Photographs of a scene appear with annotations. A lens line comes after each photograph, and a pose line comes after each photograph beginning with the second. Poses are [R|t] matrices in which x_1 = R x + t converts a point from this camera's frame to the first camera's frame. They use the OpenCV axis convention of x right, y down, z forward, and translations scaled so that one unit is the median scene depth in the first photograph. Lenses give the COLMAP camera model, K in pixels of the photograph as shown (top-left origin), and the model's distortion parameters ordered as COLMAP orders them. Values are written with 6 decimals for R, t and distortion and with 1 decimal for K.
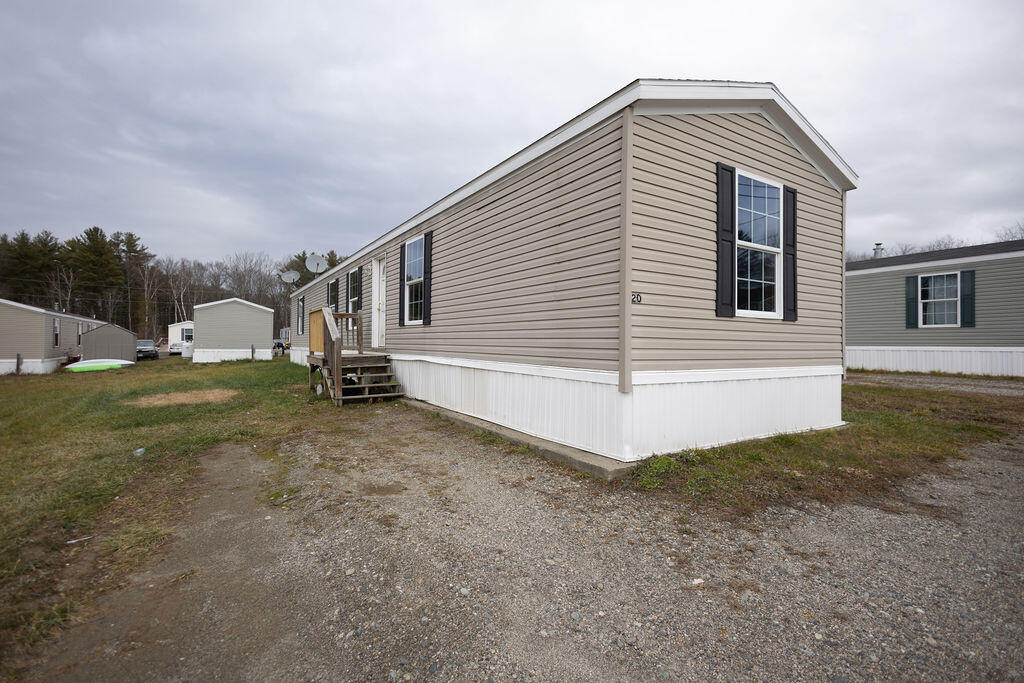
lens RADIAL K [[468.7, 0, 517.1], [0, 468.7, 339.9], [0, 0, 1]] dist [0.025679, -0.016277]
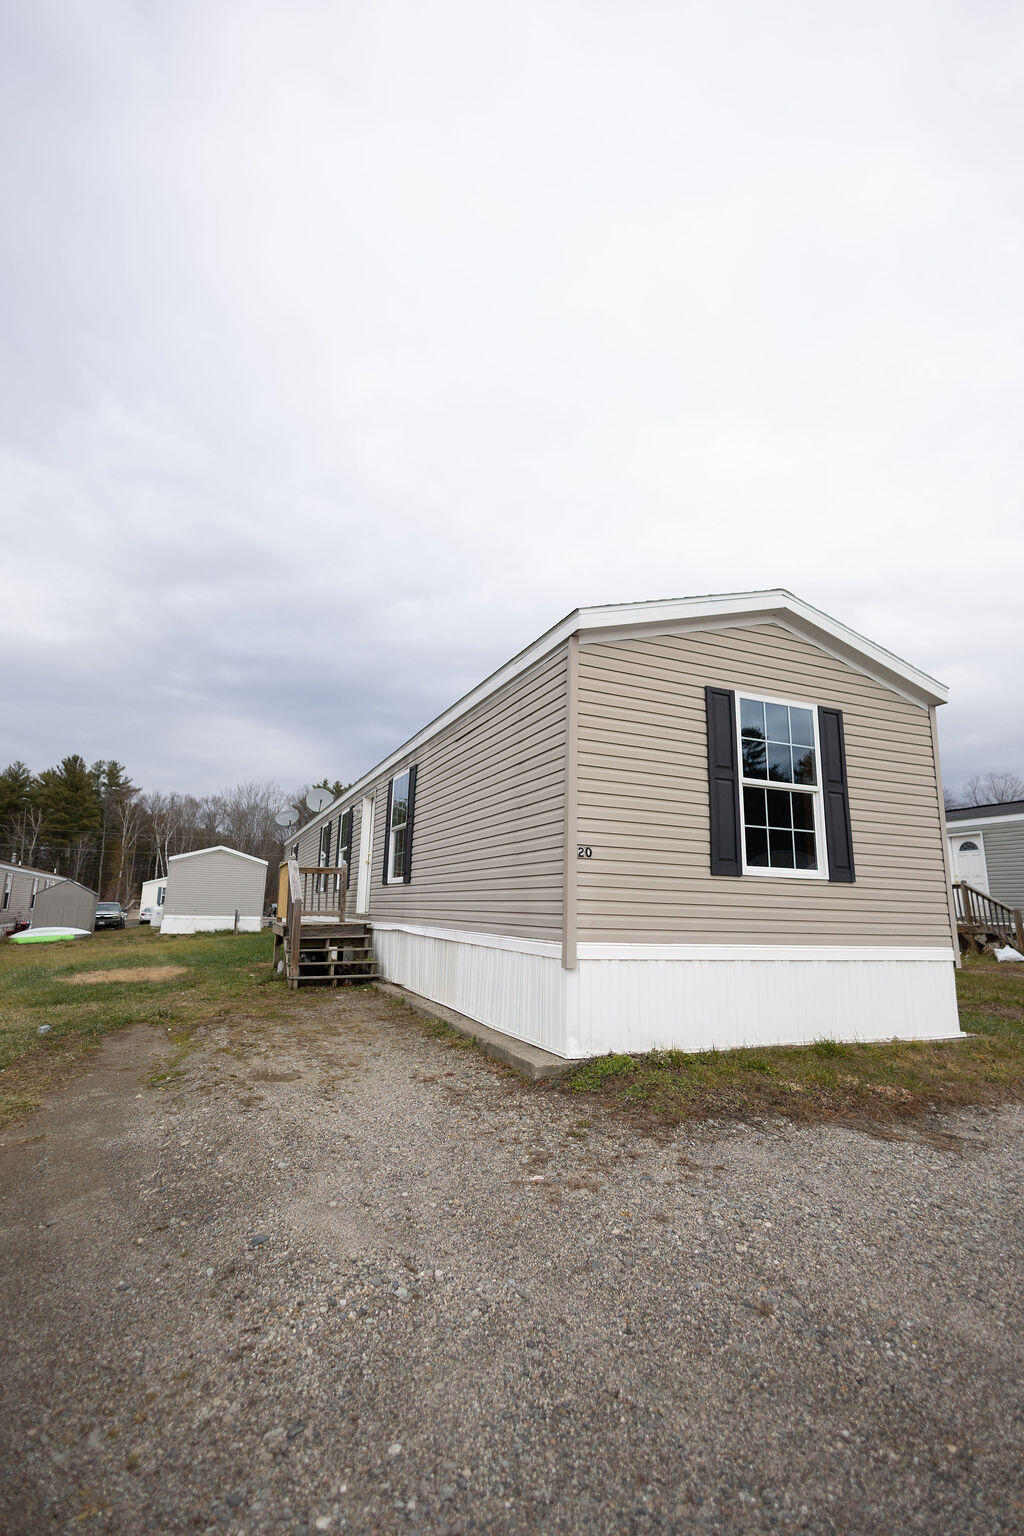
lens RADIAL K [[703.1, 0, 507.3], [0, 703.1, 773.7], [0, 0, 1]] dist [0.025679, -0.016277]
pose [[0.985711, -0.018039, -0.167478, 0.253864], [-0.013712, 0.982356, -0.186516, 0.007071], [0.167888, 0.186147, 0.968072, -0.195644]]
